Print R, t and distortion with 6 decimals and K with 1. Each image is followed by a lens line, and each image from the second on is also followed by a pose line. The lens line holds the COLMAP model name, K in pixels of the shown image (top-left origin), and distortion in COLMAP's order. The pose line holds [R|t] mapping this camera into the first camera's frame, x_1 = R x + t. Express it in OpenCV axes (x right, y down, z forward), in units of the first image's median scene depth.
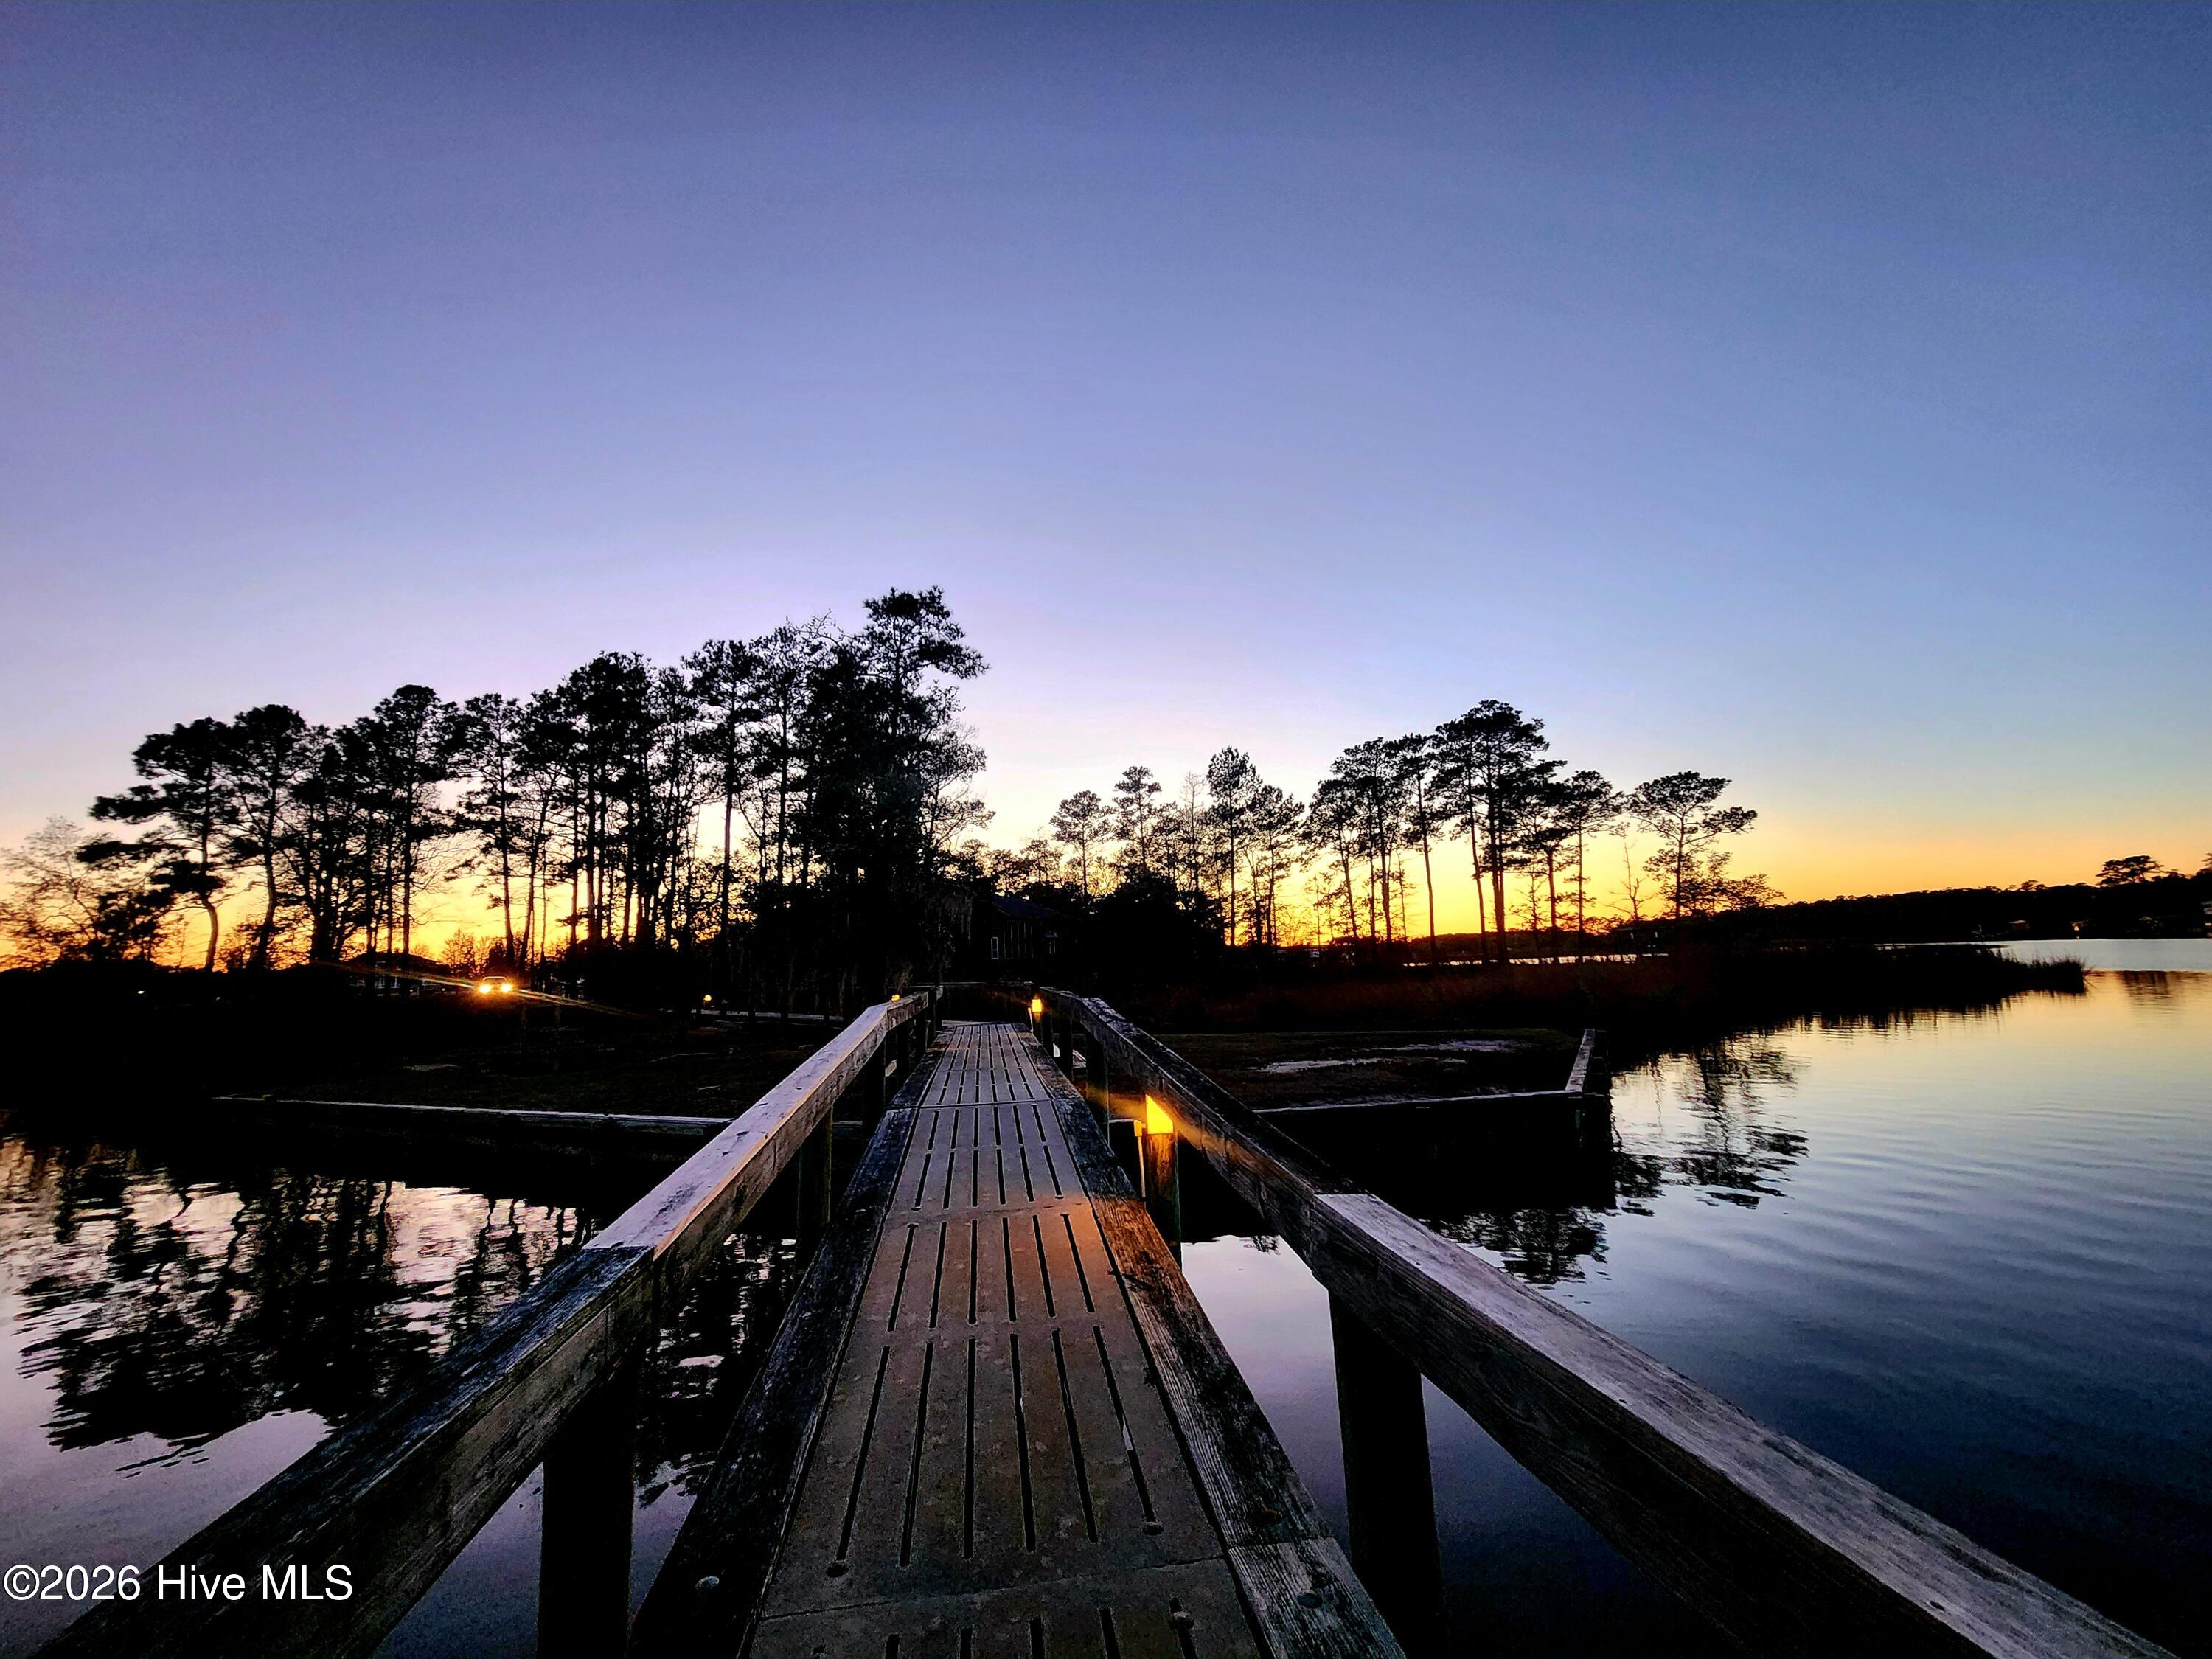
lens RADIAL K [[888.1, 0, 1127.9], [0, 888.1, 811.3], [0, 0, 1]] dist [0.007276, -0.001583]
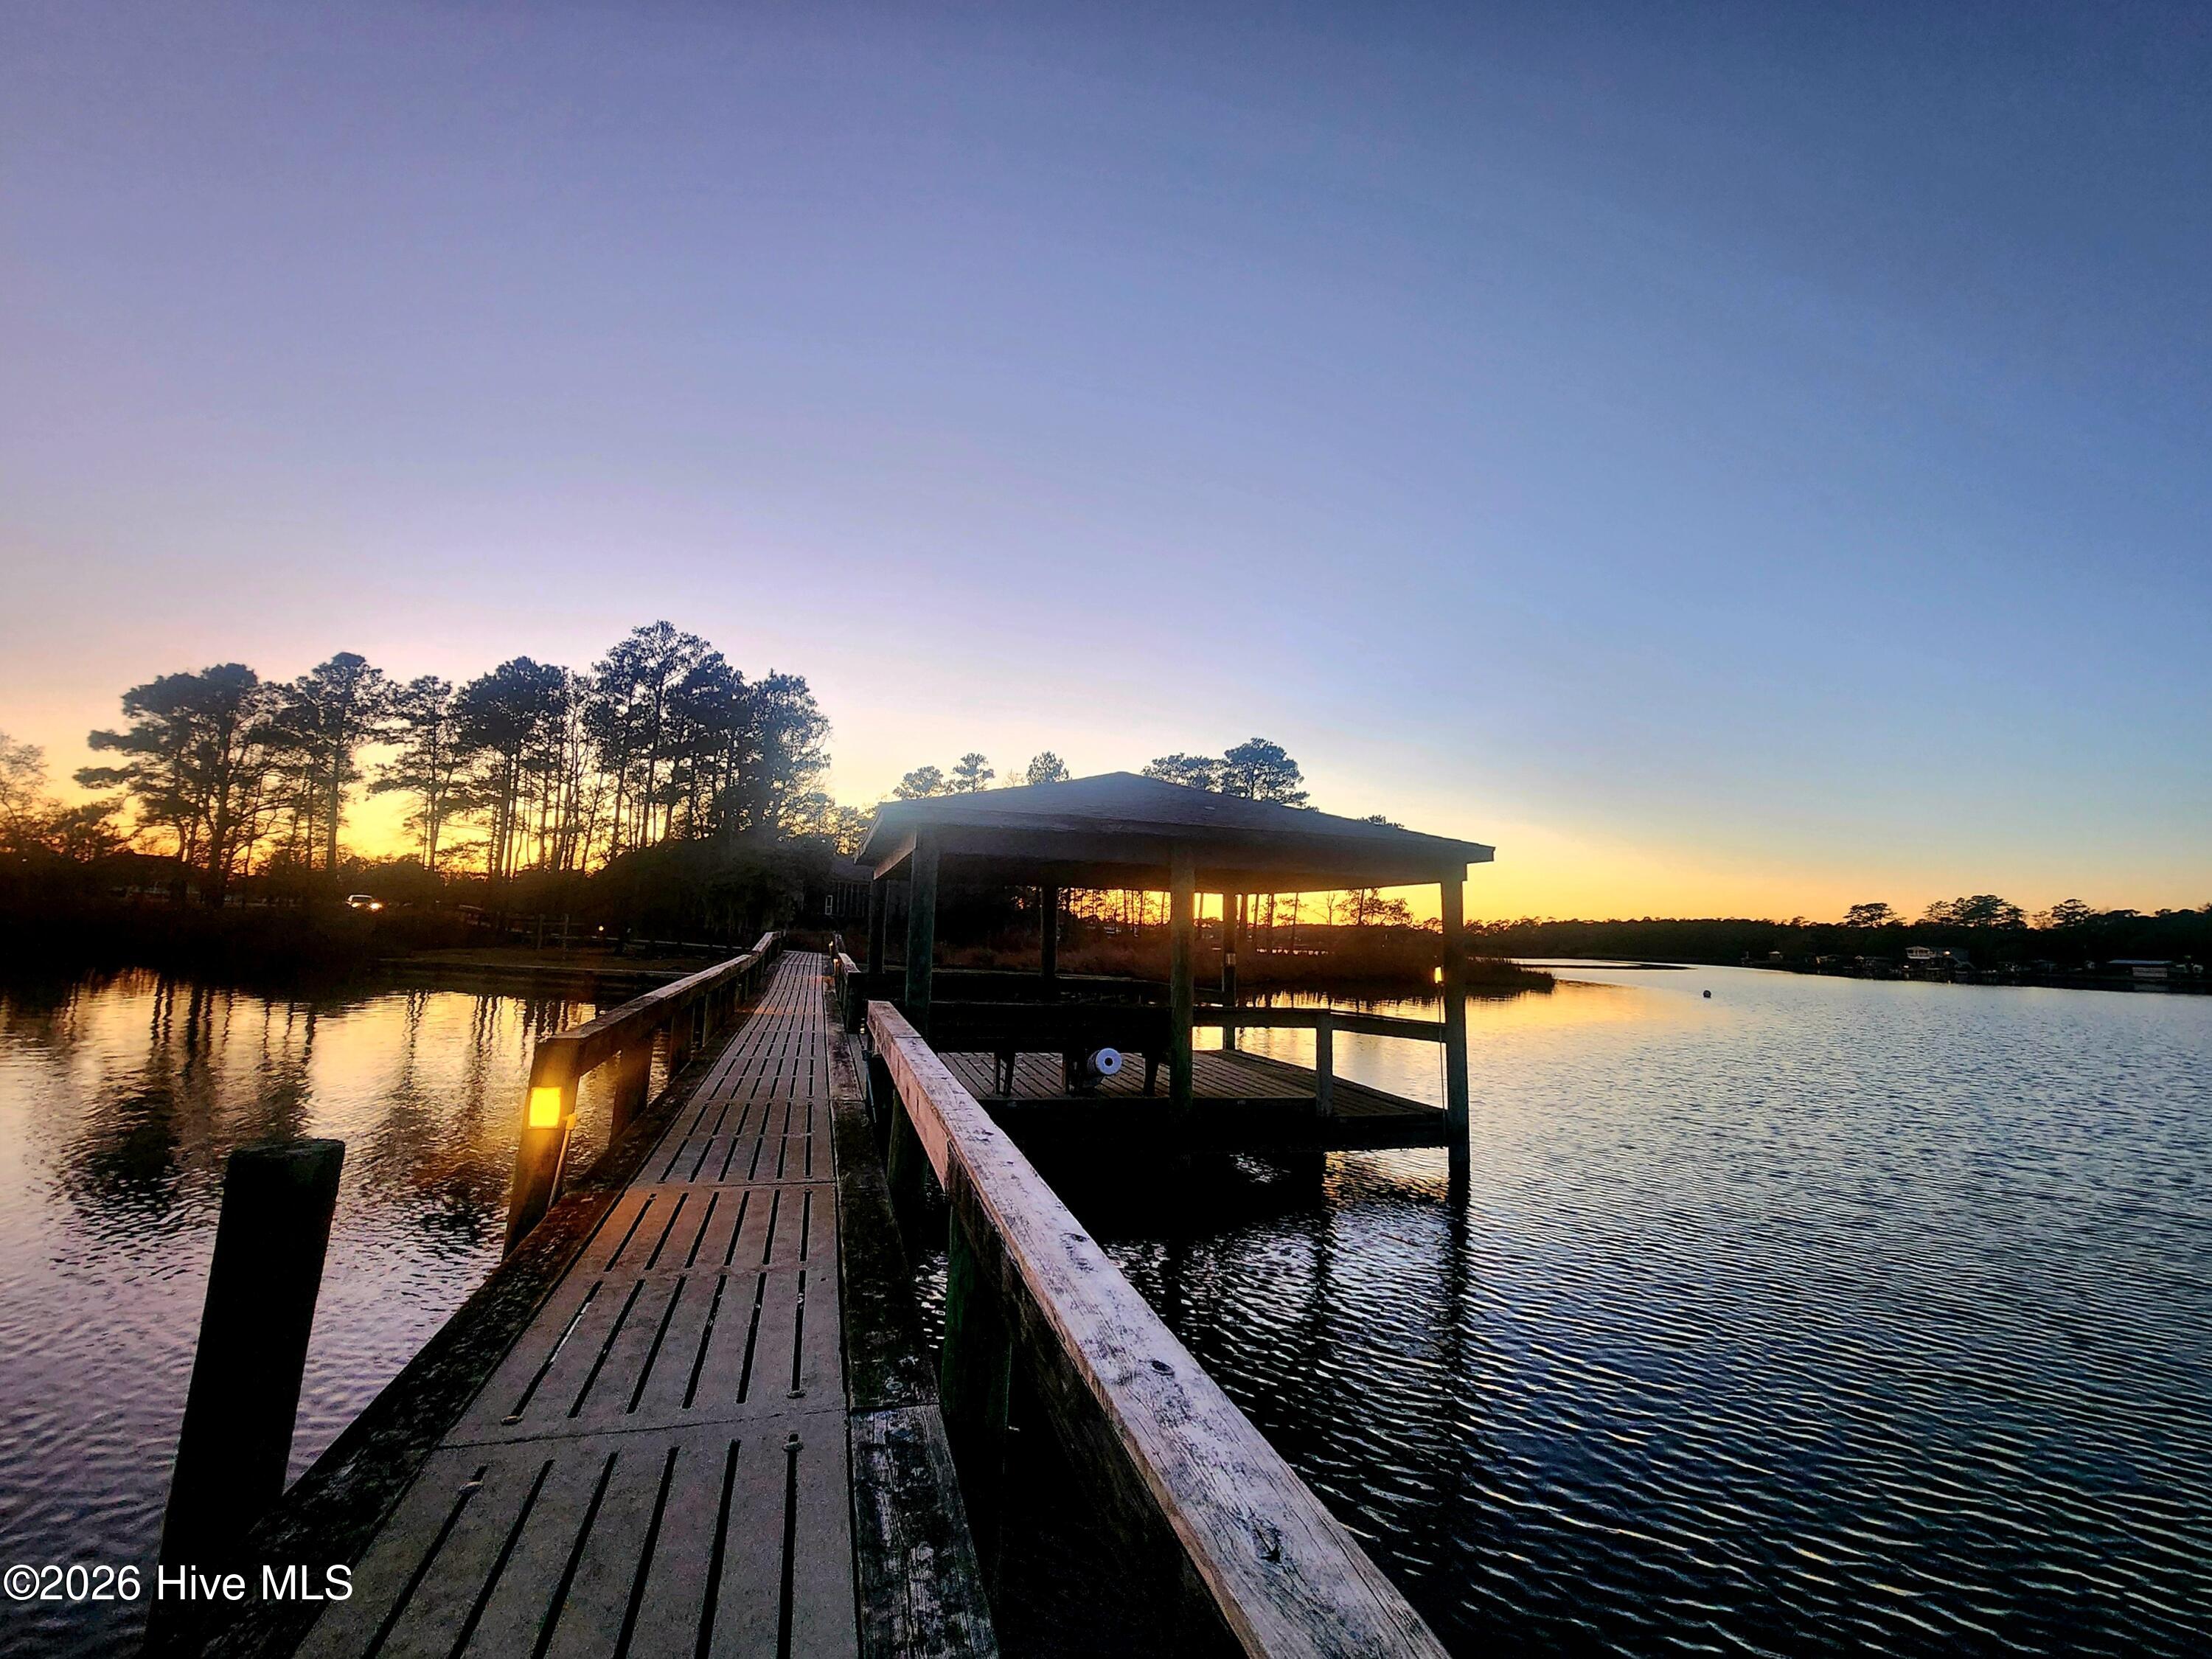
lens RADIAL K [[888.1, 0, 1111.5], [0, 888.1, 830.3], [0, 0, 1]] dist [0.007276, -0.001583]
pose [[0.984955, 0.093968, 0.145032, 0.036211], [-0.101996, 0.993581, 0.048930, -0.036119], [-0.139503, -0.062986, 0.988216, -0.192045]]
